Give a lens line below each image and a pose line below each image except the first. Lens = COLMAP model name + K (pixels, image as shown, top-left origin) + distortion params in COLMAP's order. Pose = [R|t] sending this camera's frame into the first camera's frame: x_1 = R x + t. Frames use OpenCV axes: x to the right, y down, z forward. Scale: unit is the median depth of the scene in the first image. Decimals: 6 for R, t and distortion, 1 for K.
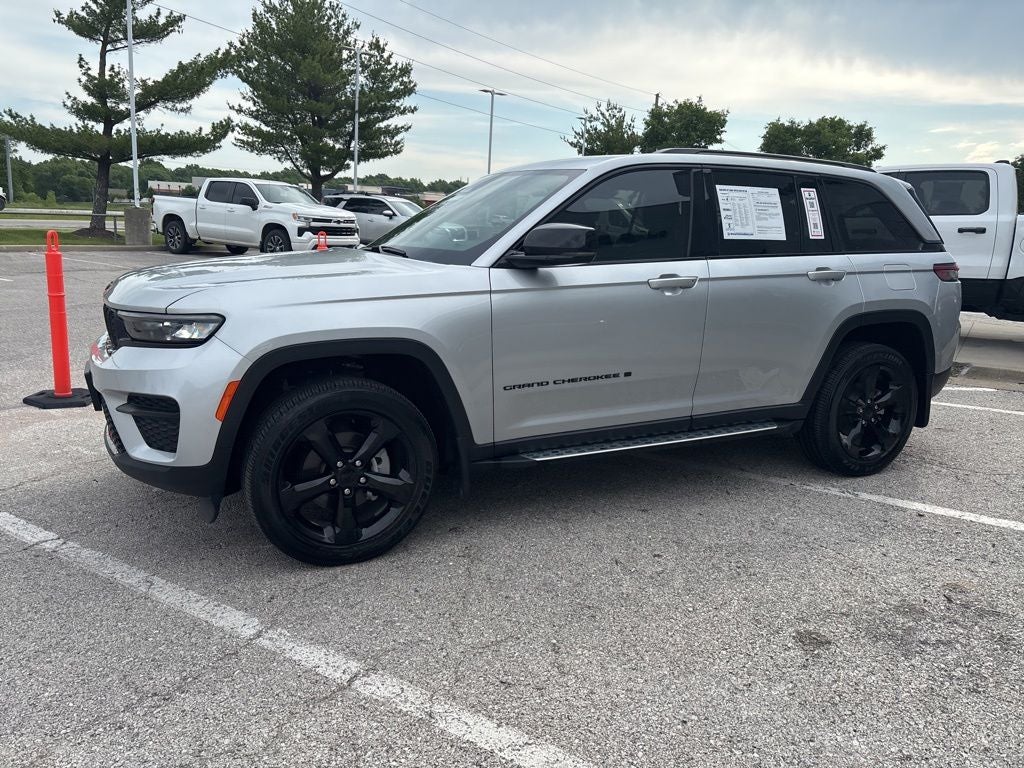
lens RADIAL K [[775.8, 0, 508.9], [0, 775.8, 368.3], [0, 0, 1]] dist [0.050650, -0.059790]
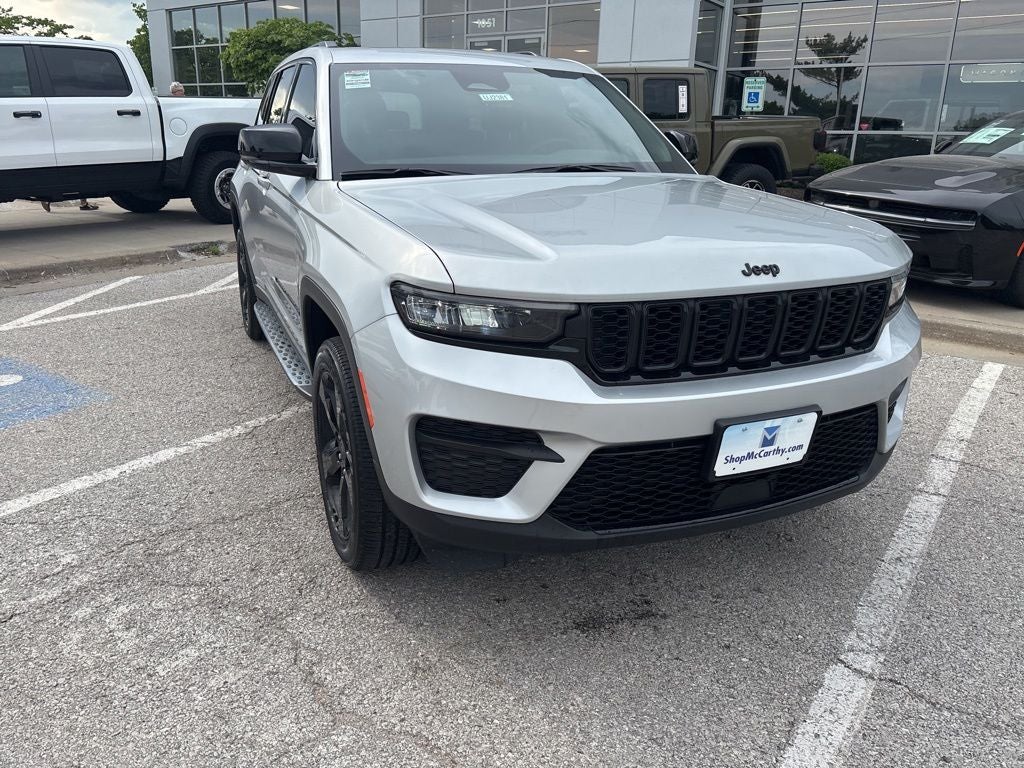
lens RADIAL K [[775.8, 0, 506.7], [0, 775.8, 378.0], [0, 0, 1]] dist [0.050650, -0.059790]
pose [[0.051230, -0.333531, 0.941346, -0.895900], [0.166578, 0.932233, 0.321237, -0.203734], [-0.984697, 0.140350, 0.103317, 0.938177]]
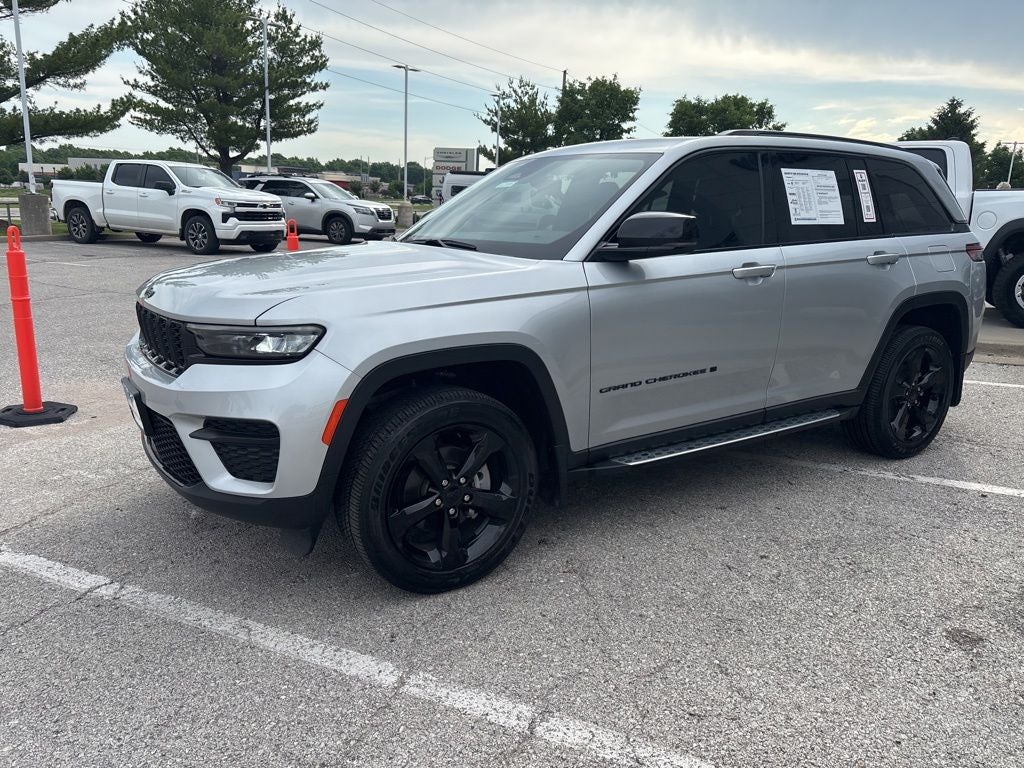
lens RADIAL K [[775.8, 0, 508.9], [0, 775.8, 382.3], [0, 0, 1]] dist [0.050650, -0.059790]
pose [[0.992424, -0.041603, 0.115605, -0.179519], [0.036664, 0.998335, 0.044530, -0.024486], [-0.117265, -0.039954, 0.992297, 0.065993]]
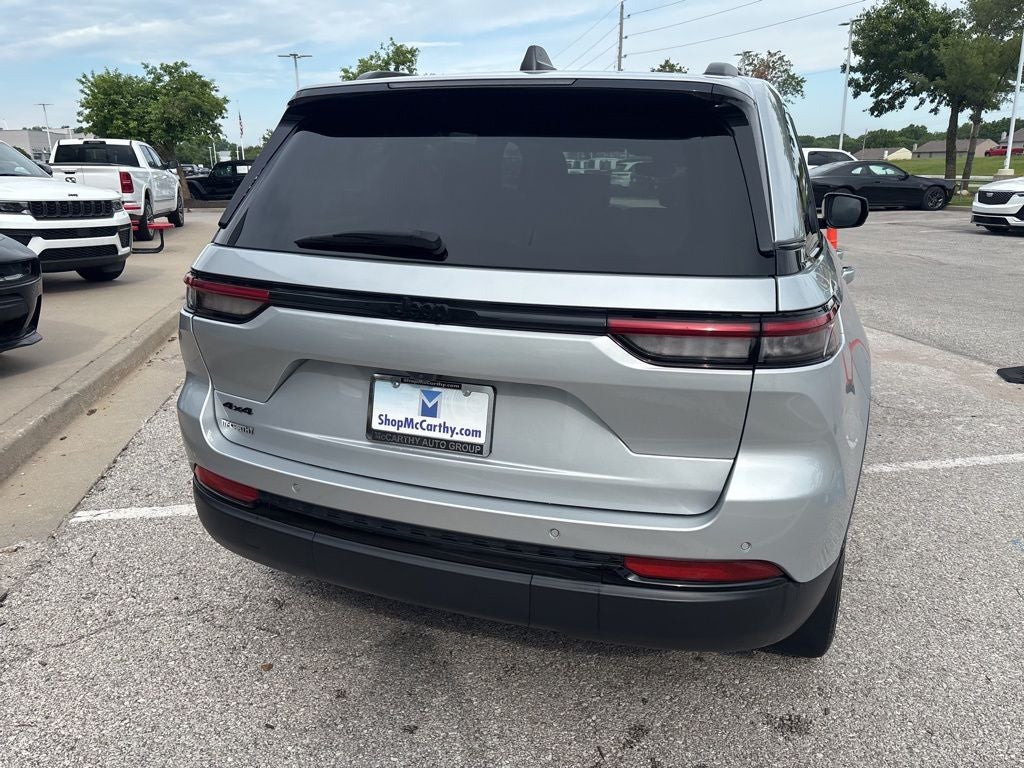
lens RADIAL K [[775.8, 0, 513.2], [0, 775.8, 378.0], [0, 0, 1]] dist [0.050650, -0.059790]
pose [[-0.713657, 0.143969, -0.685541, 0.851758], [-0.161414, 0.918518, 0.360930, -0.300645], [0.681644, 0.368237, -0.632268, 1.615575]]
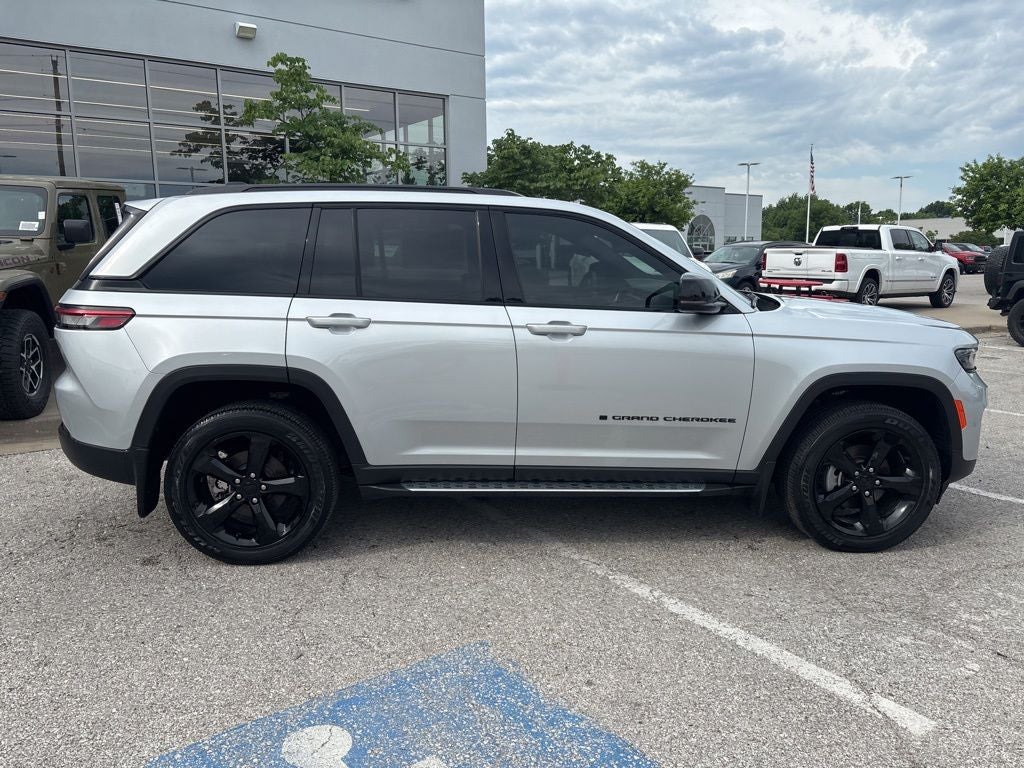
lens RADIAL K [[775.8, 0, 507.7], [0, 775.8, 374.8], [0, 0, 1]] dist [0.050650, -0.059790]
pose [[-0.932692, -0.099012, 0.346818, -0.261306], [0.029050, 0.937835, 0.345864, -0.424783], [-0.359503, 0.332659, -0.871835, 2.052916]]
